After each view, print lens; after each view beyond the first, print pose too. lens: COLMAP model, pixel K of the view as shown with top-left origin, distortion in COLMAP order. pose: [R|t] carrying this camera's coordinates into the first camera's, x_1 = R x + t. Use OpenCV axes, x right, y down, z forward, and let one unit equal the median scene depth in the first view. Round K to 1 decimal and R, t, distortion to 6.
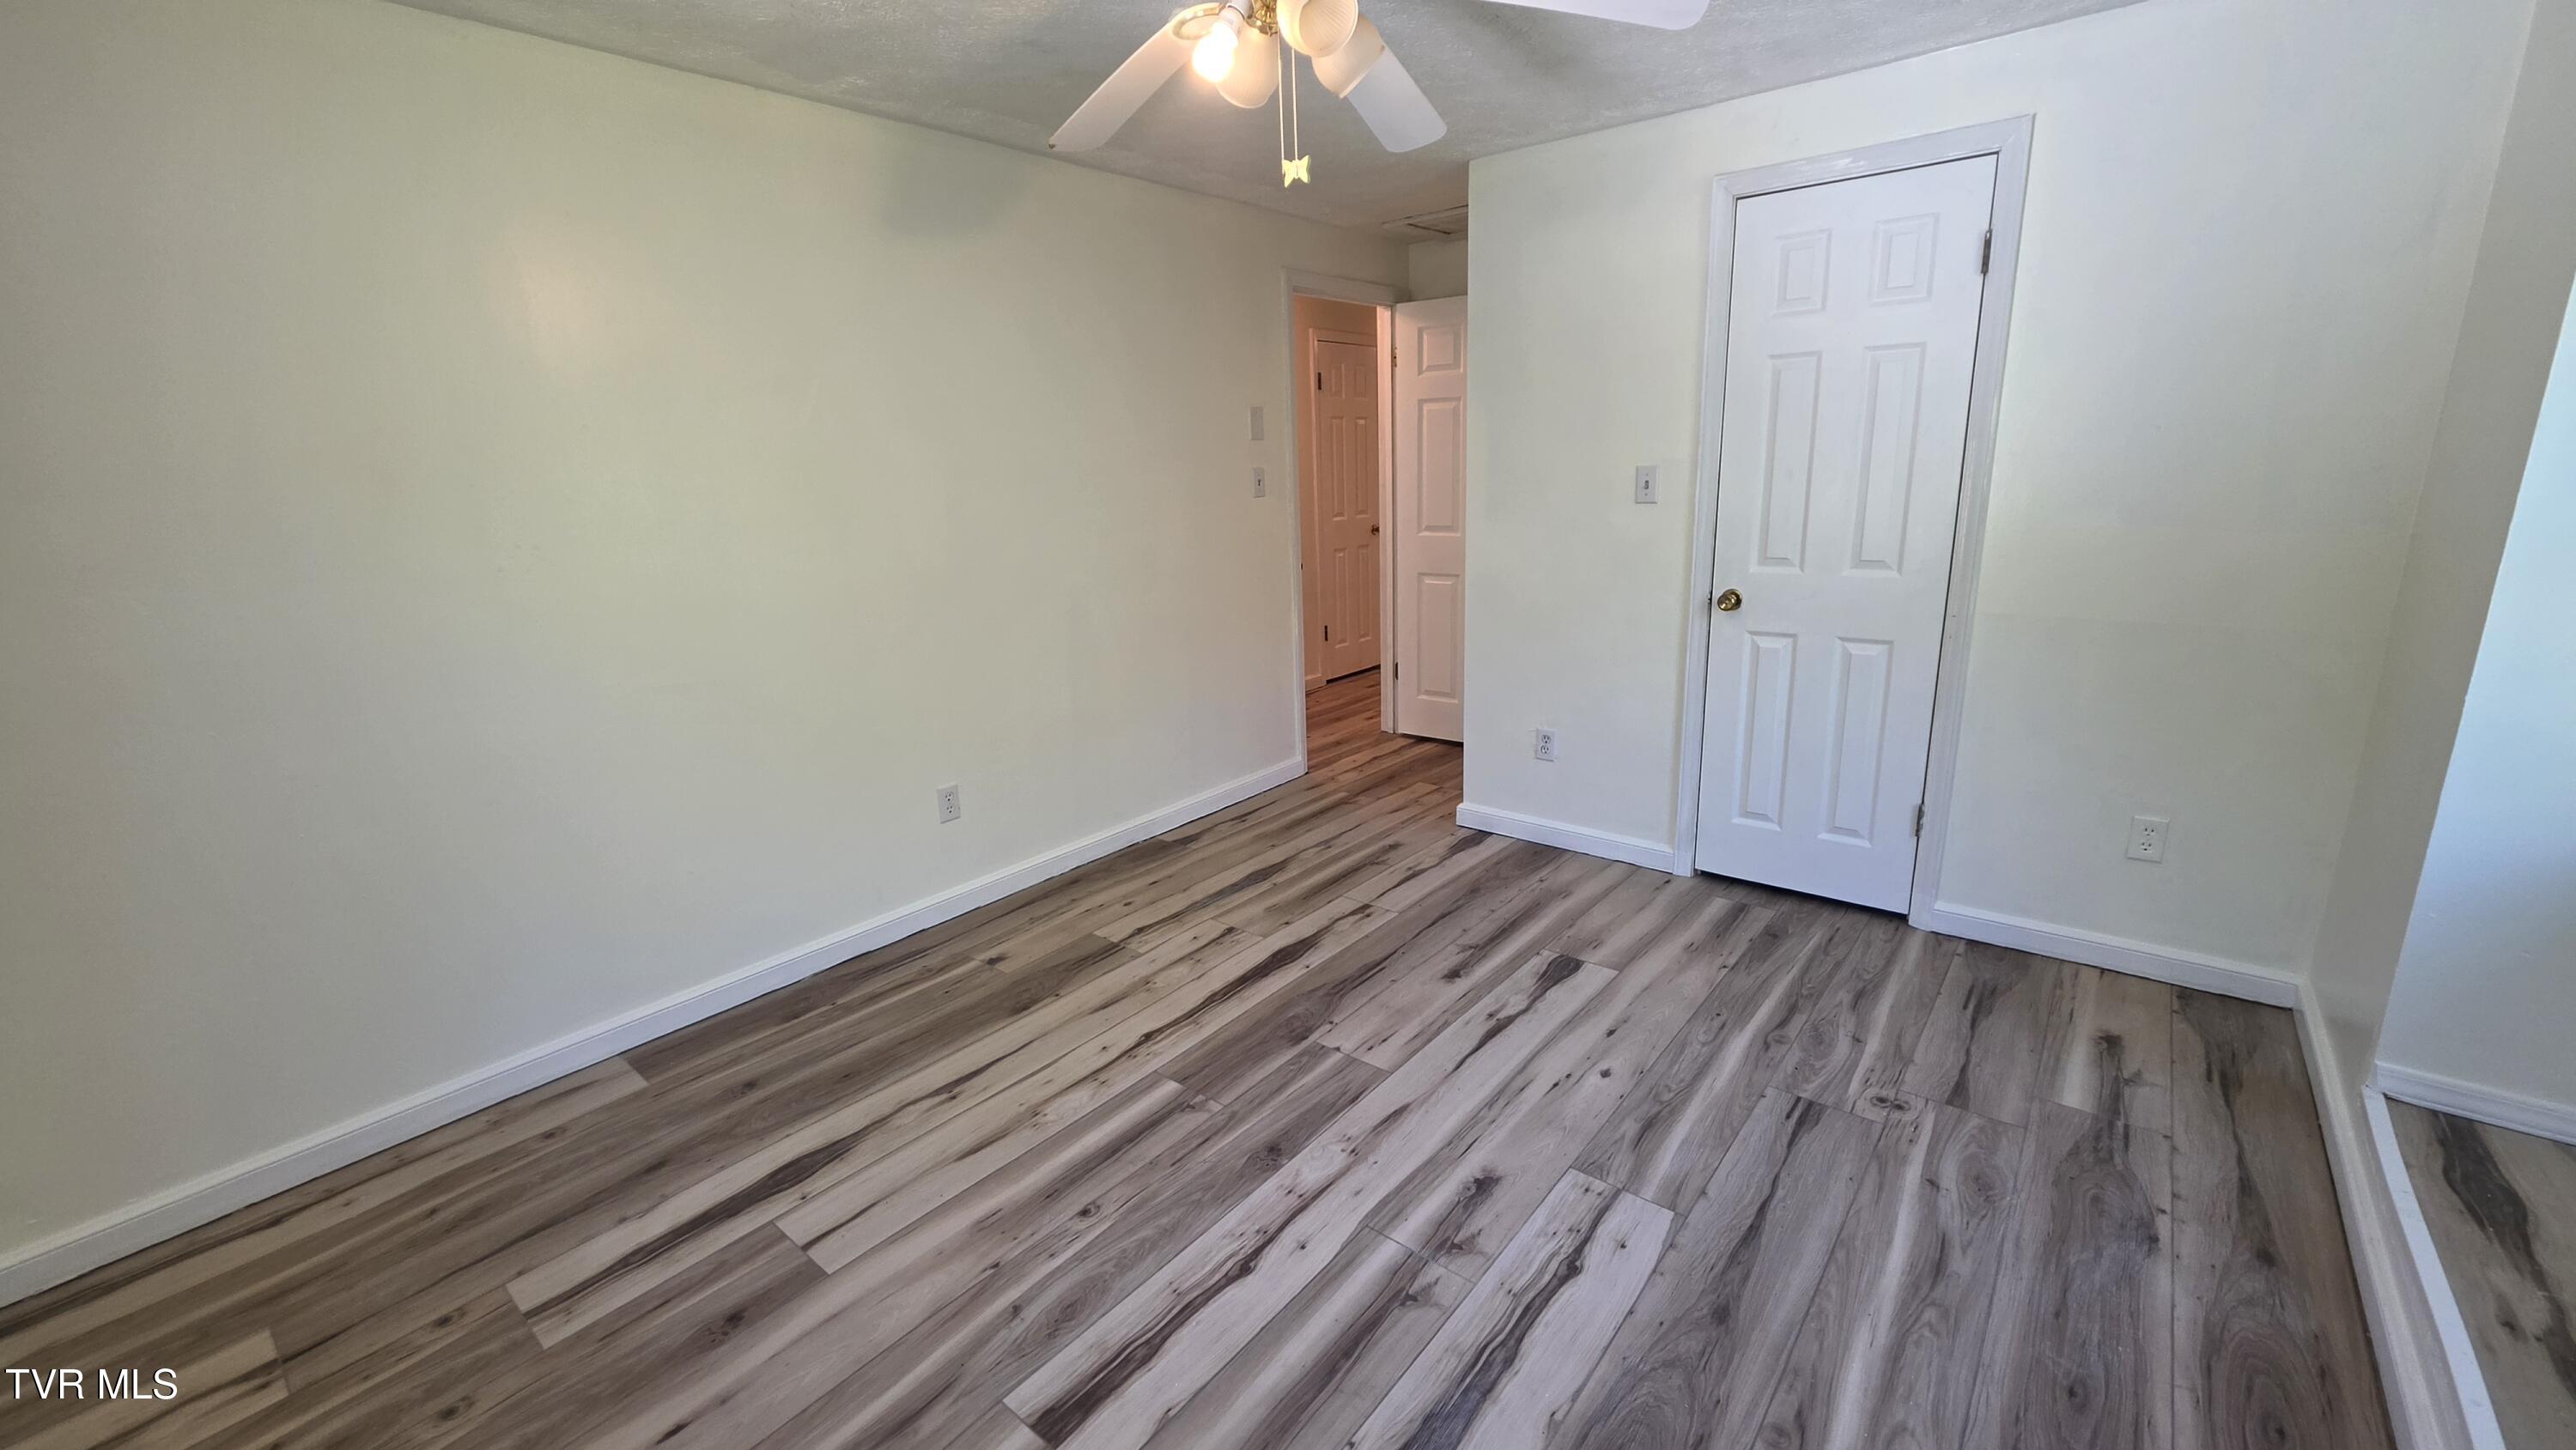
lens RADIAL K [[1027.7, 0, 1288.0], [0, 1027.7, 725.0], [0, 0, 1]] dist [-0.006028, 0.000881]
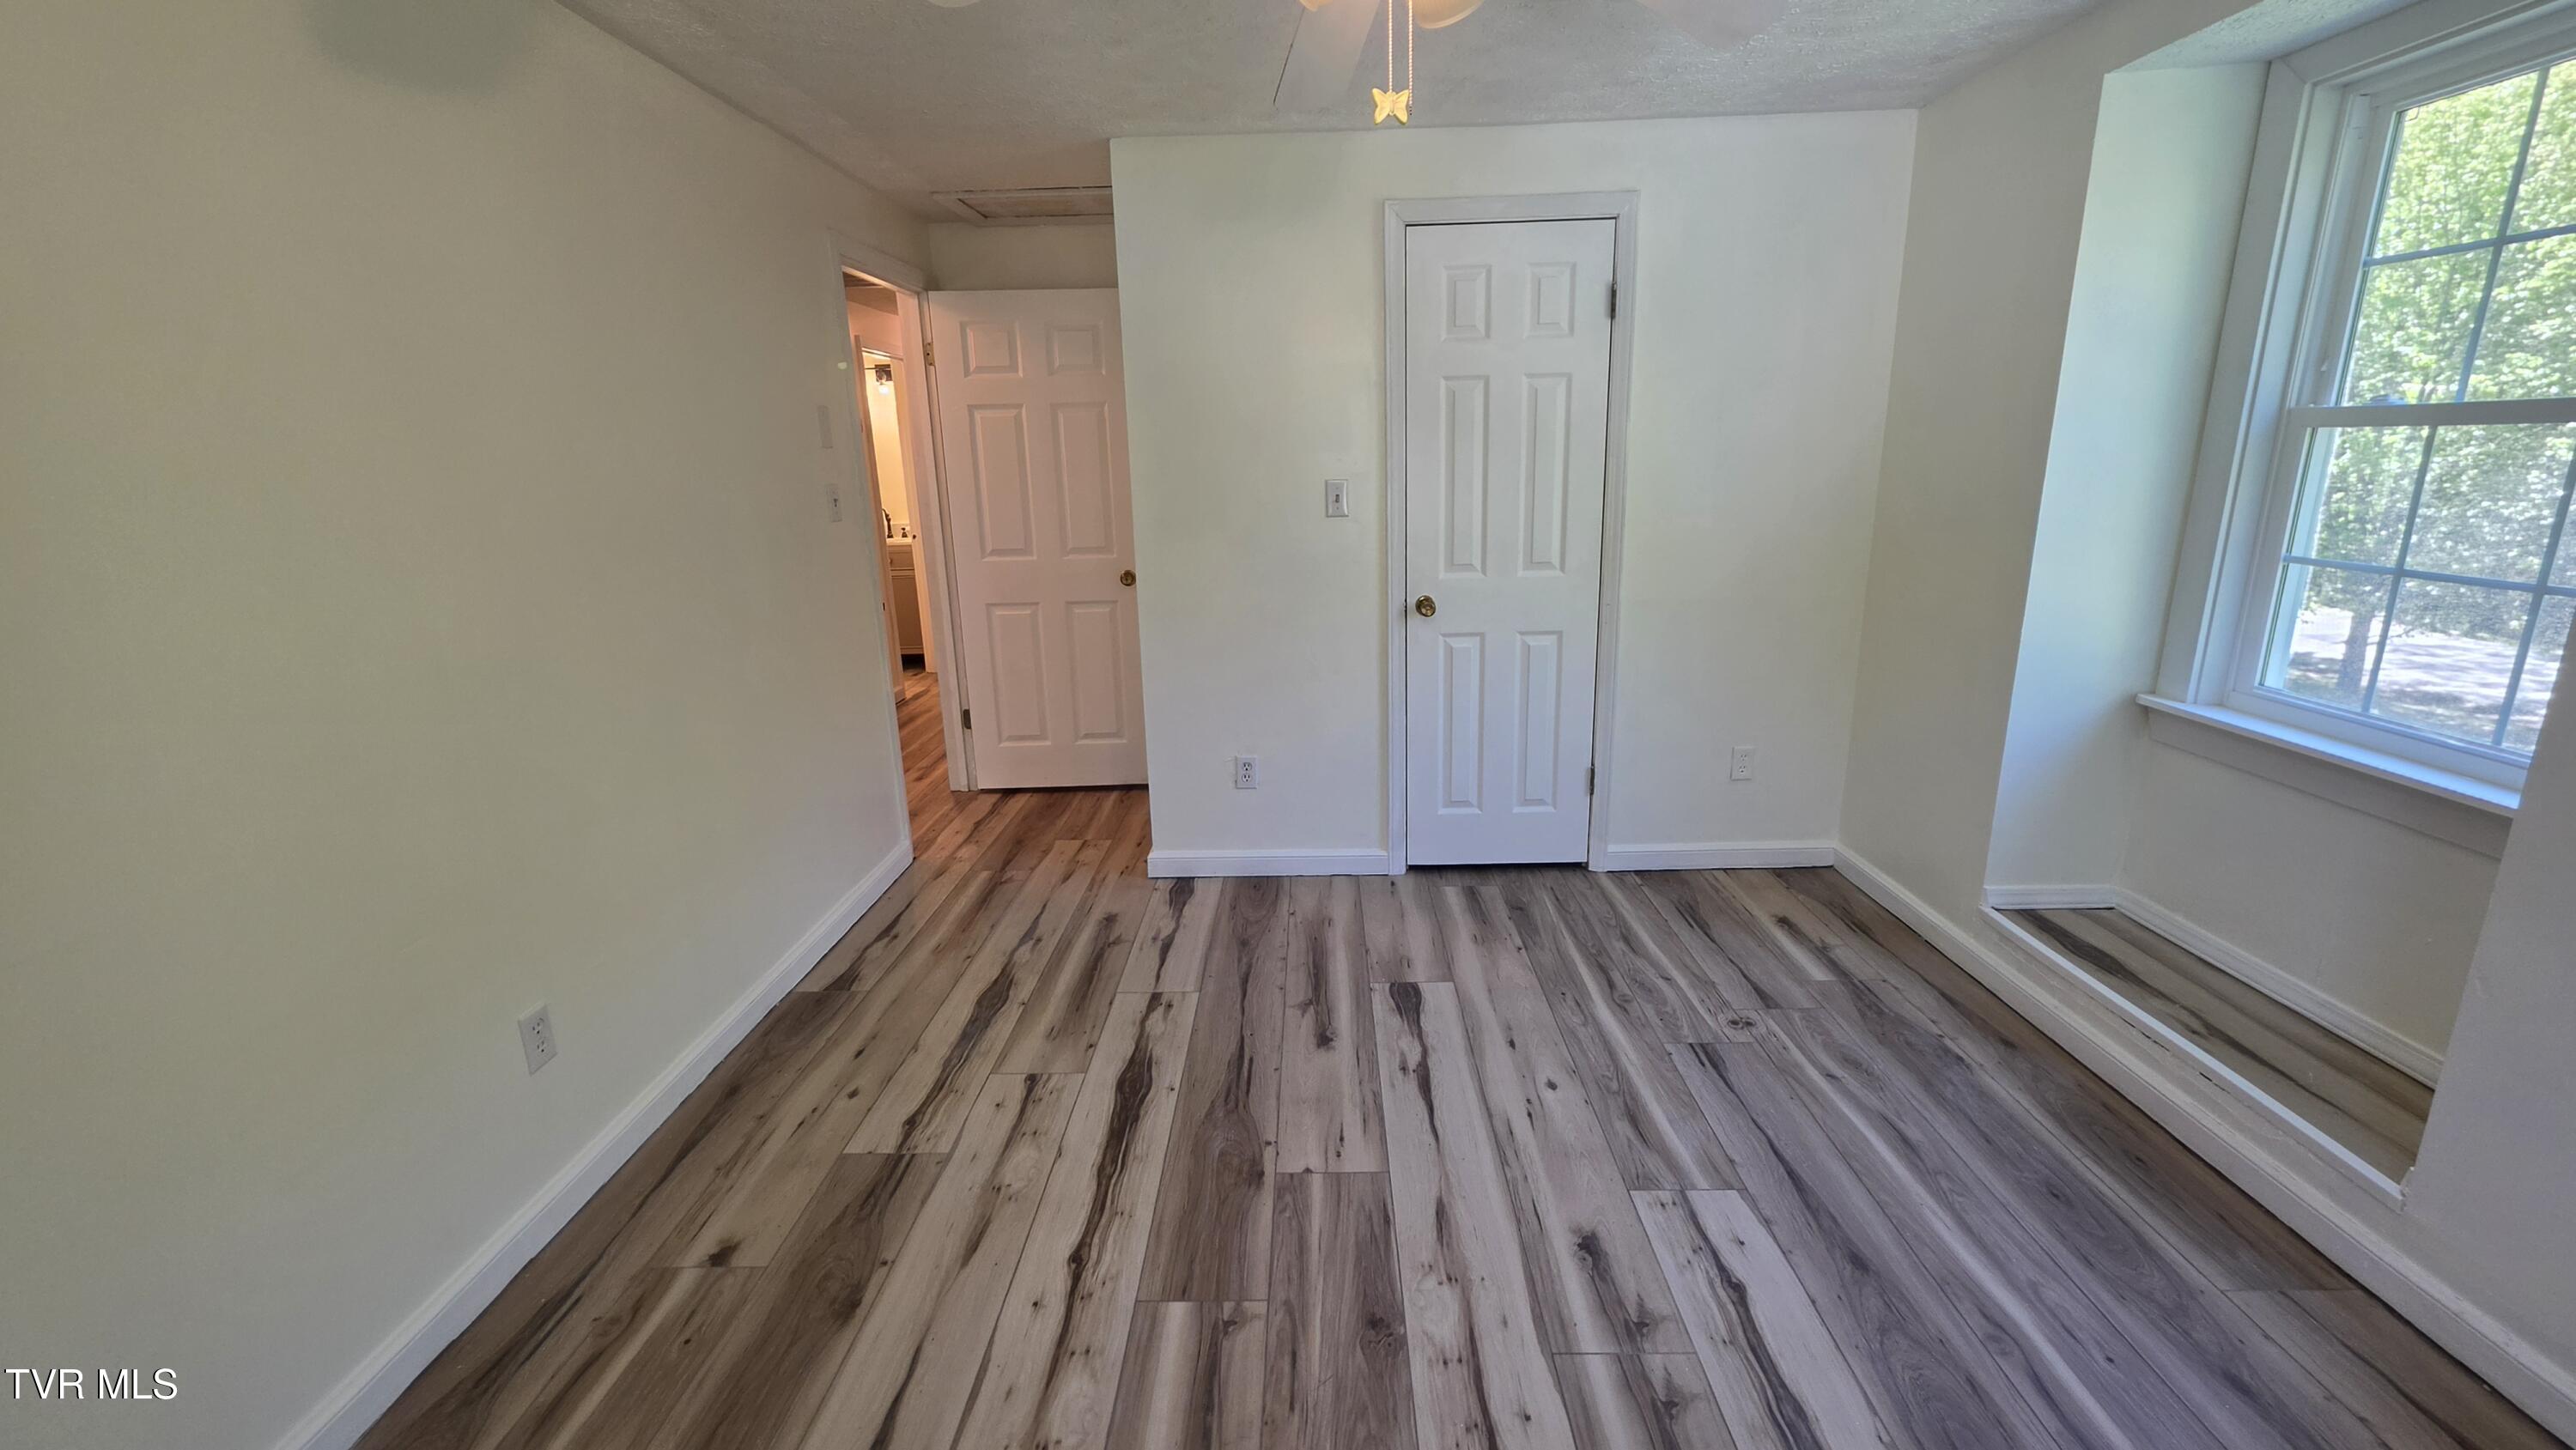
lens RADIAL K [[1027.7, 0, 1288.0], [0, 1027.7, 725.0], [0, 0, 1]] dist [-0.006028, 0.000881]
pose [[0.784289, -0.145162, 0.603174, -0.362074], [0.154266, 0.987335, 0.037028, -0.067950], [-0.600910, 0.064009, 0.796749, 0.274049]]
